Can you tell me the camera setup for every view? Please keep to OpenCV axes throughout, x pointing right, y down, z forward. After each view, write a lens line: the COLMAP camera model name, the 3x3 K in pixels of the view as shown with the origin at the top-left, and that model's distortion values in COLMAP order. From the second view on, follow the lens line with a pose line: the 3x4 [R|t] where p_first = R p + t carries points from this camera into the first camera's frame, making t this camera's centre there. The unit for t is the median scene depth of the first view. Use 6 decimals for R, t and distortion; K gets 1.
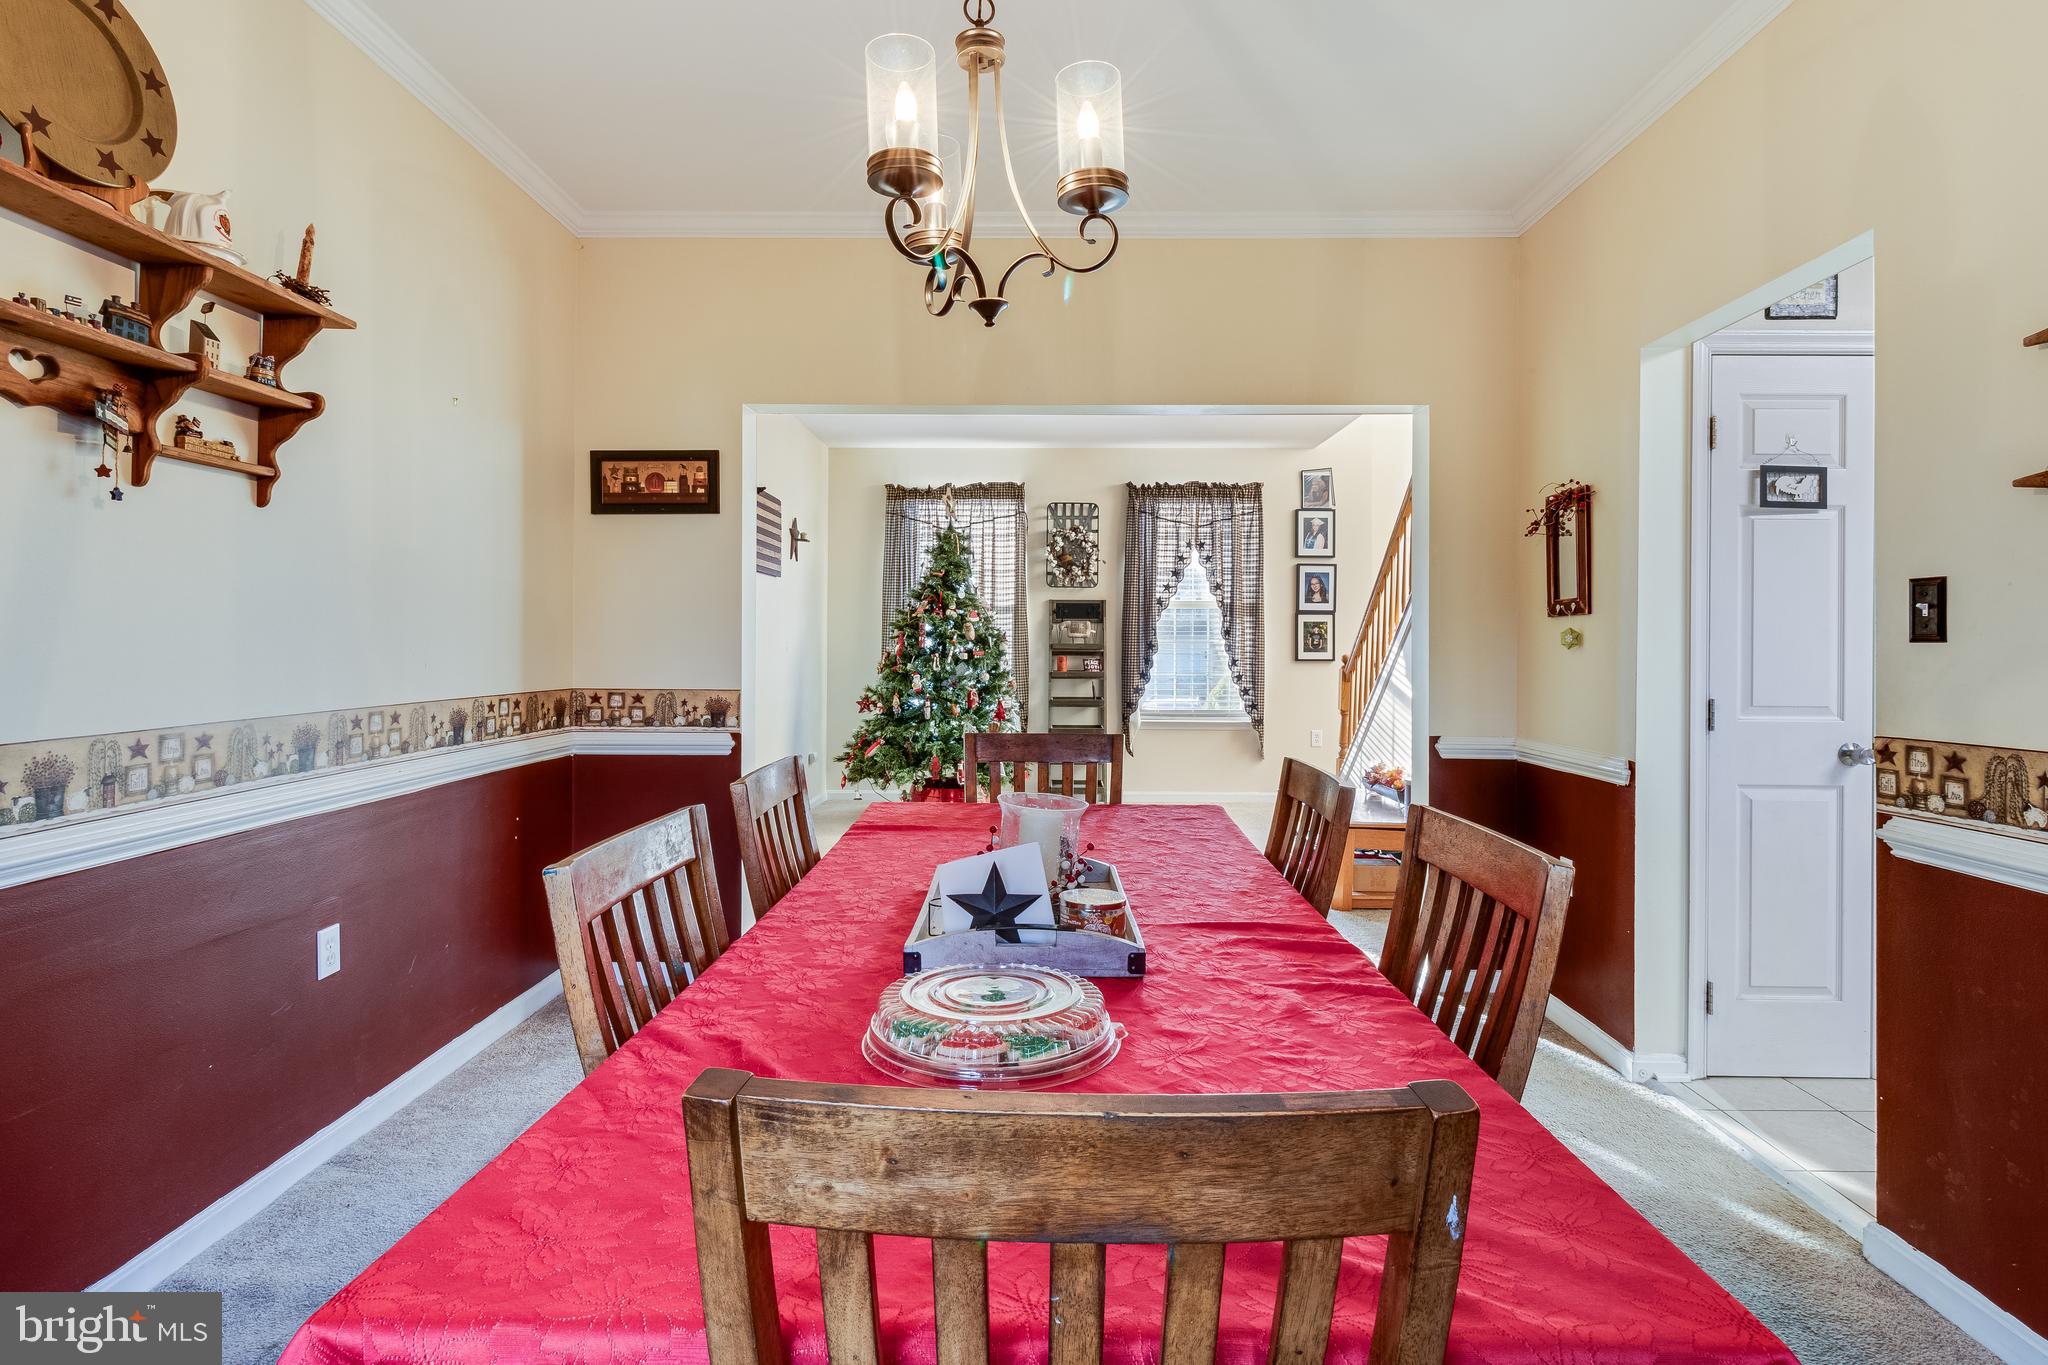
lens RADIAL K [[1009.2, 0, 1033.0], [0, 1009.2, 634.3], [0, 0, 1]] dist [-0.002753, -0.000029]
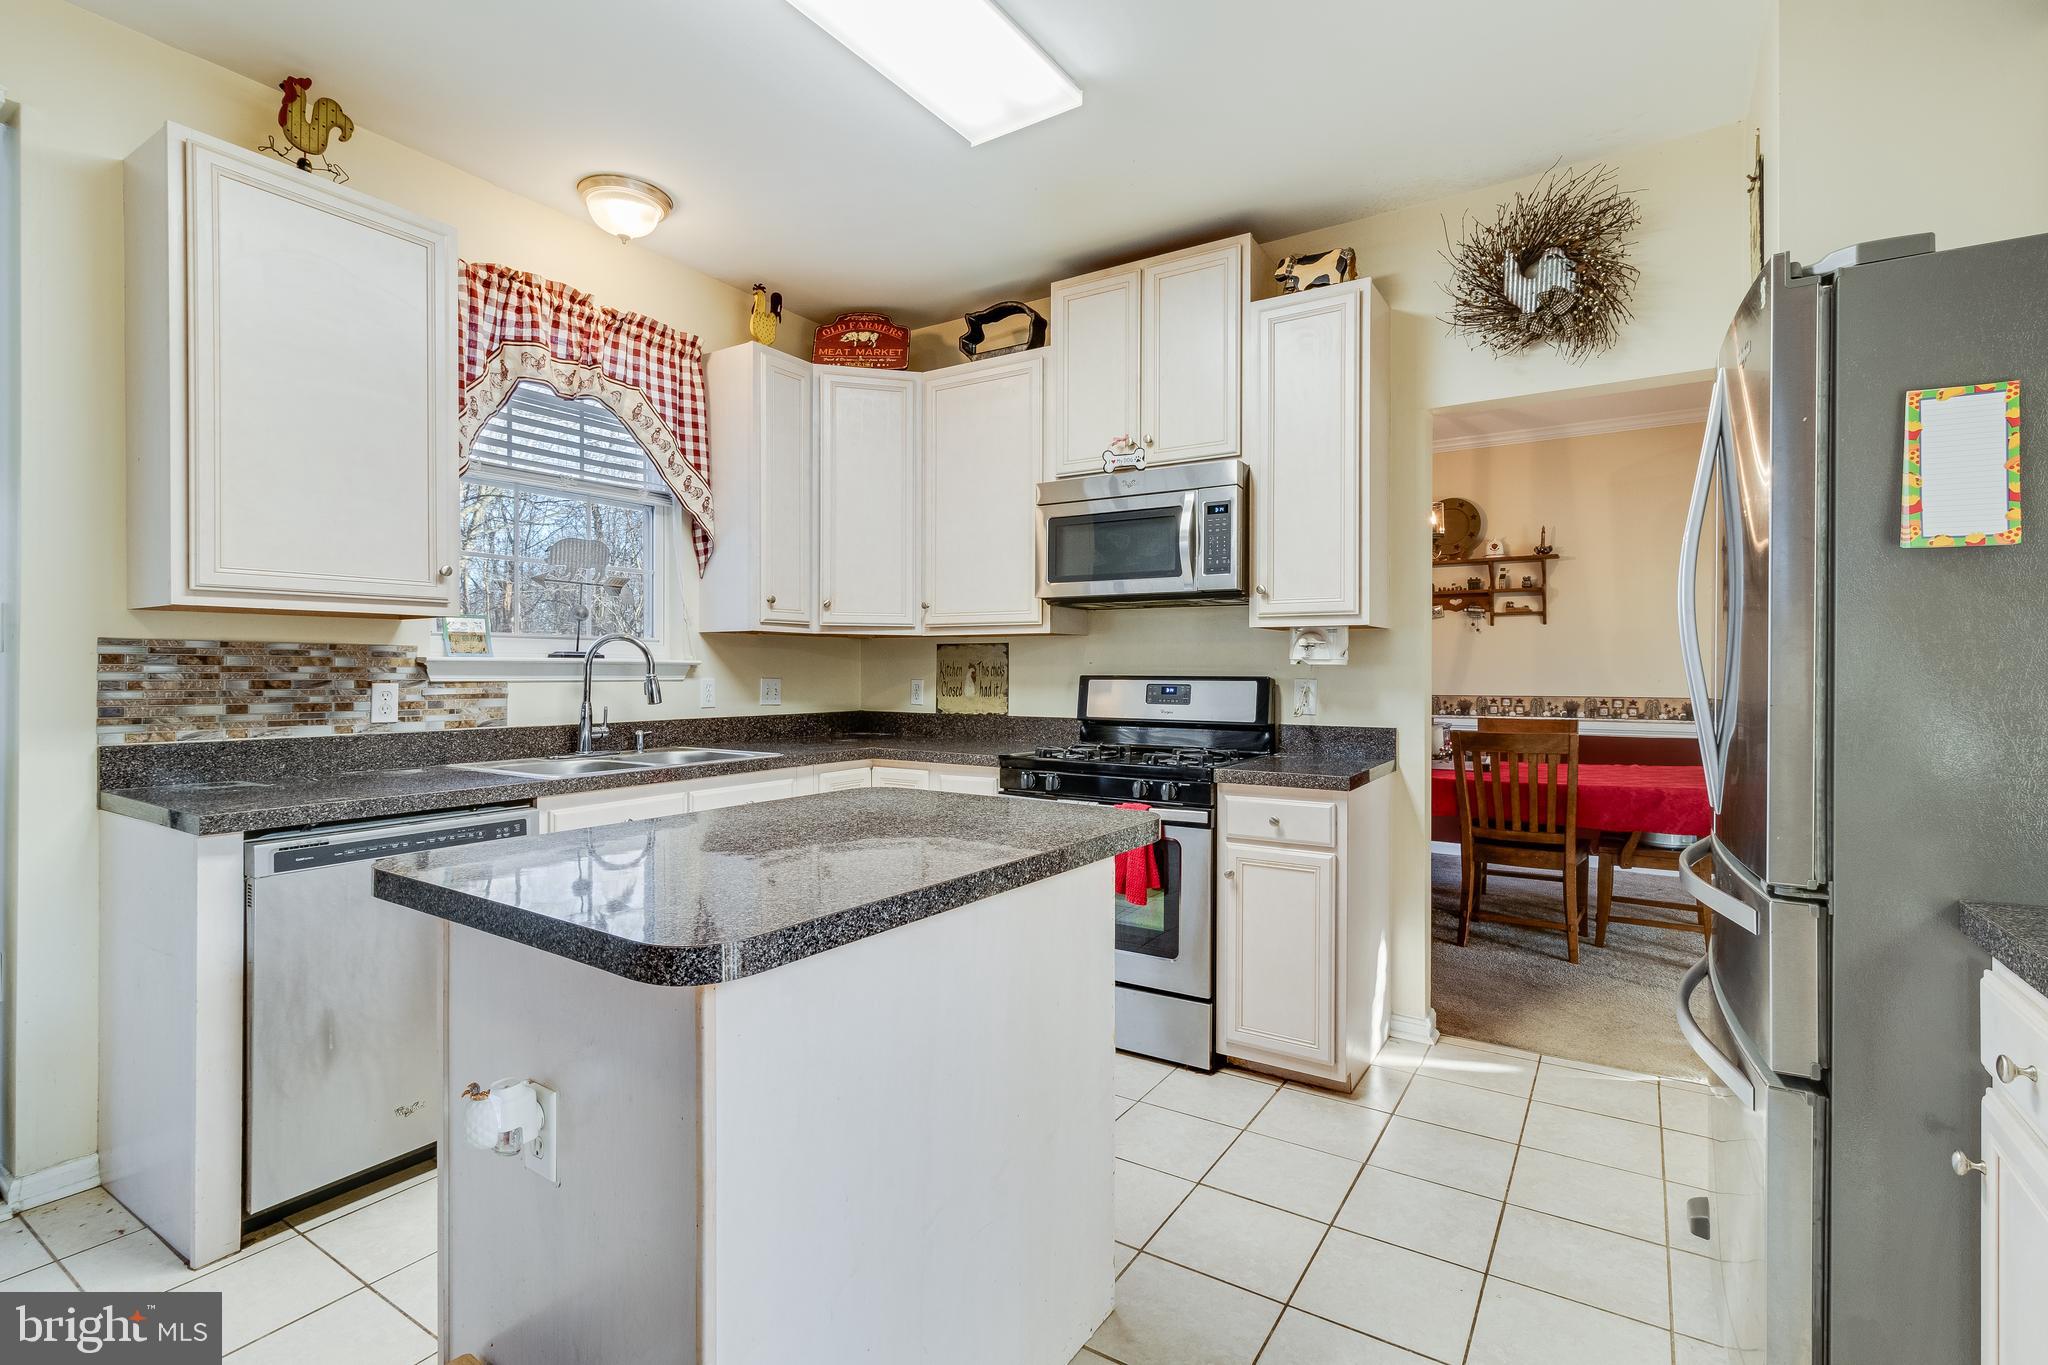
lens RADIAL K [[947.4, 0, 1033.2], [0, 947.4, 670.5], [0, 0, 1]] dist [0.005165, -0.001222]
pose [[-0.522565, -0.006138, -0.852577, 0.659553], [0.002664, 0.999957, -0.008831, 0.007776], [0.852595, -0.006886, -0.522527, 0.326888]]
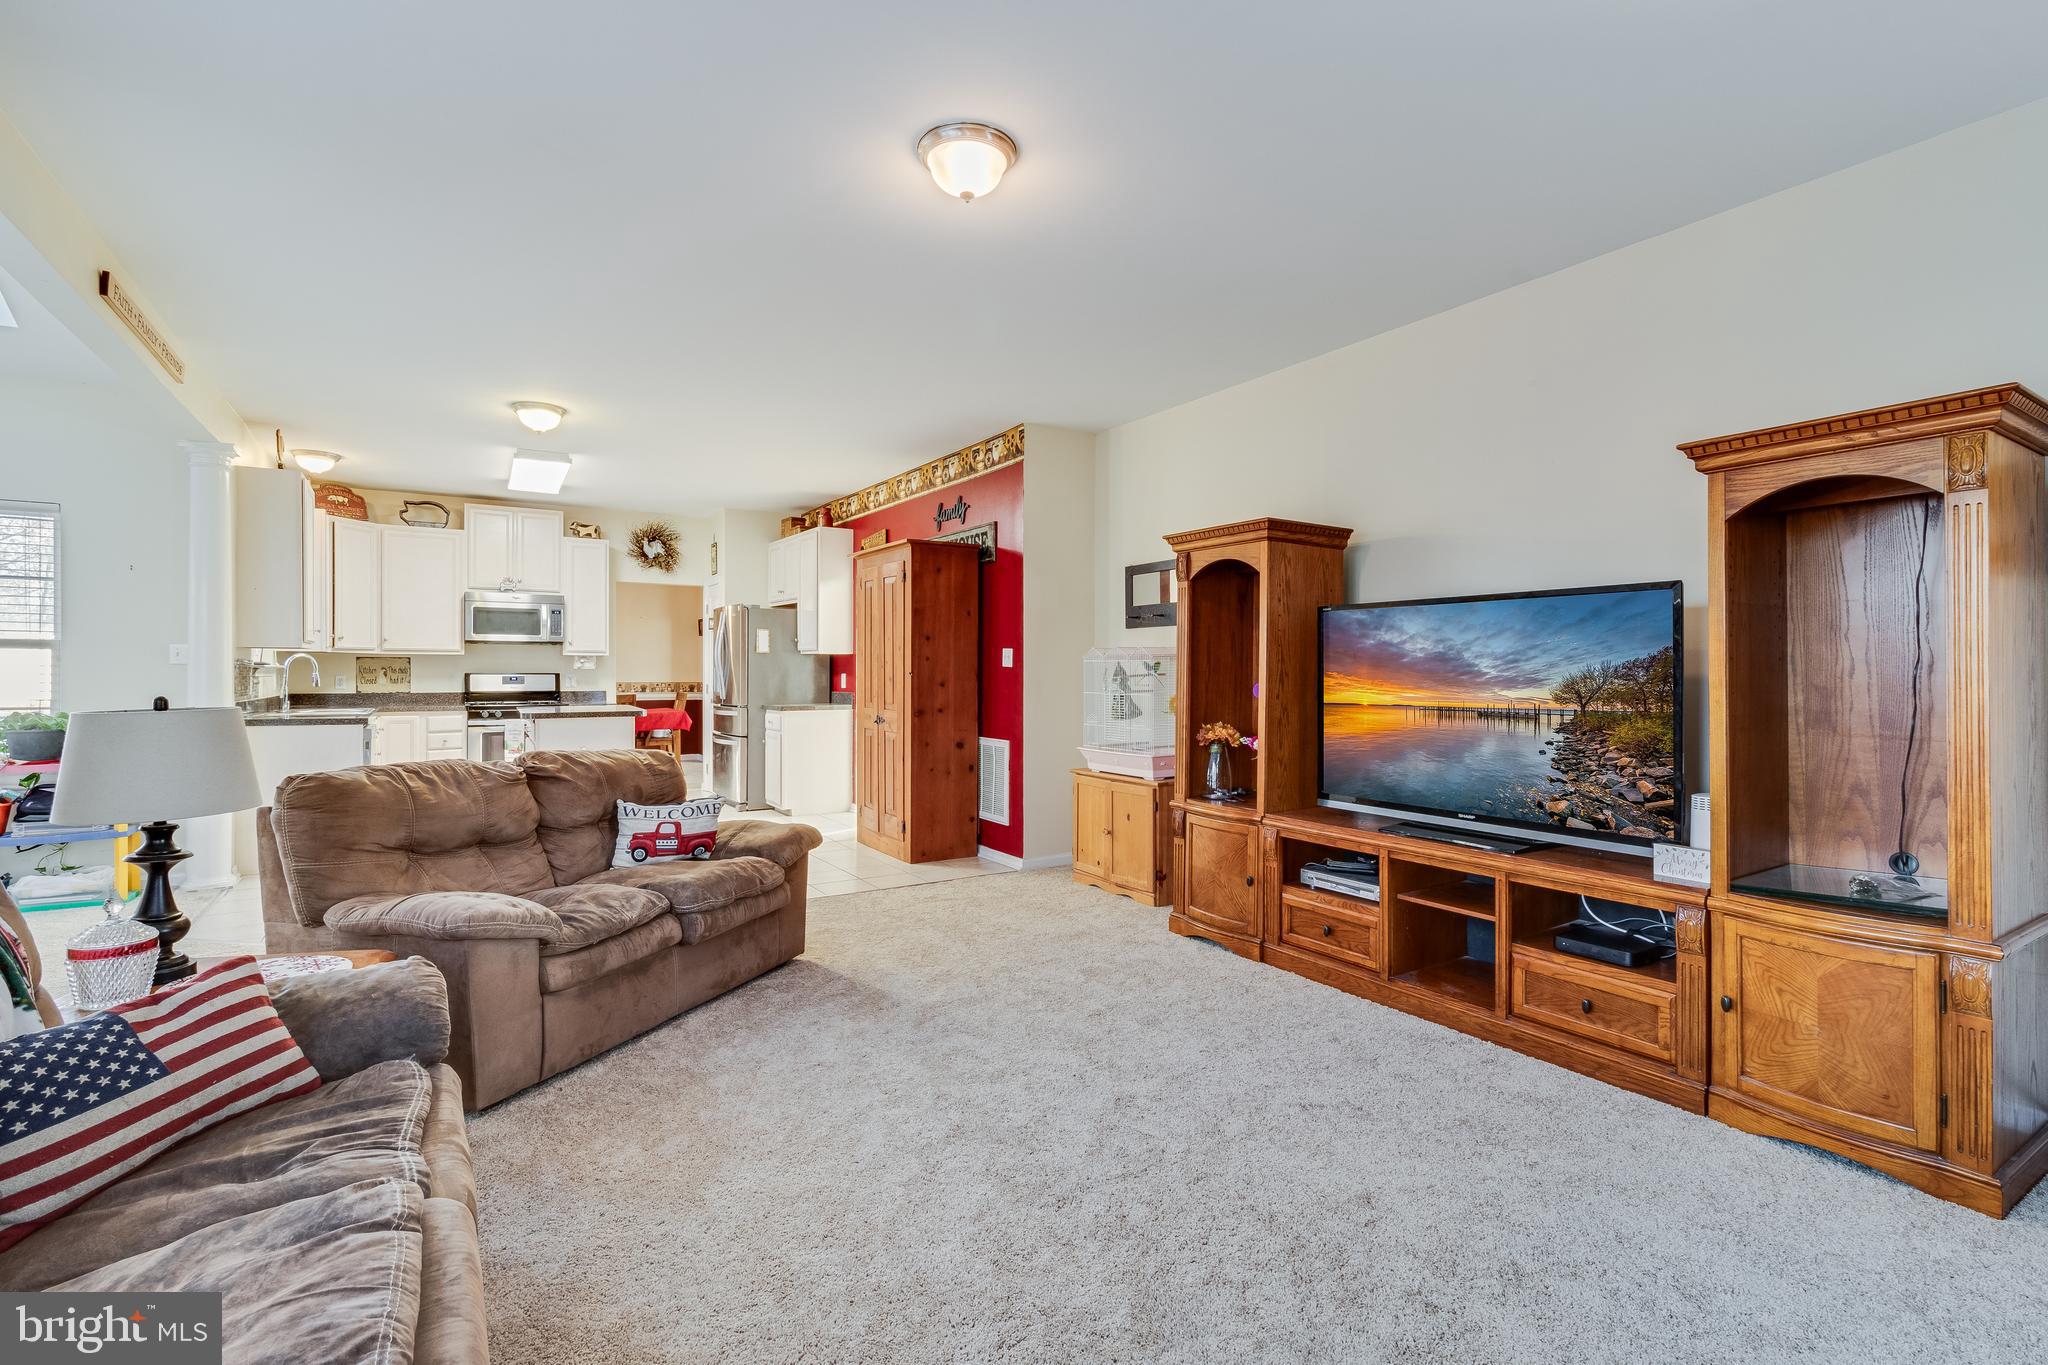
lens RADIAL K [[947.4, 0, 1029.6], [0, 947.4, 669.6], [0, 0, 1]] dist [0.005165, -0.001222]
pose [[0.545313, -0.004353, -0.838221, 1.488540], [0.008499, 0.999964, 0.000337, 0.007461], [0.838190, -0.007308, 0.545330, 0.049054]]
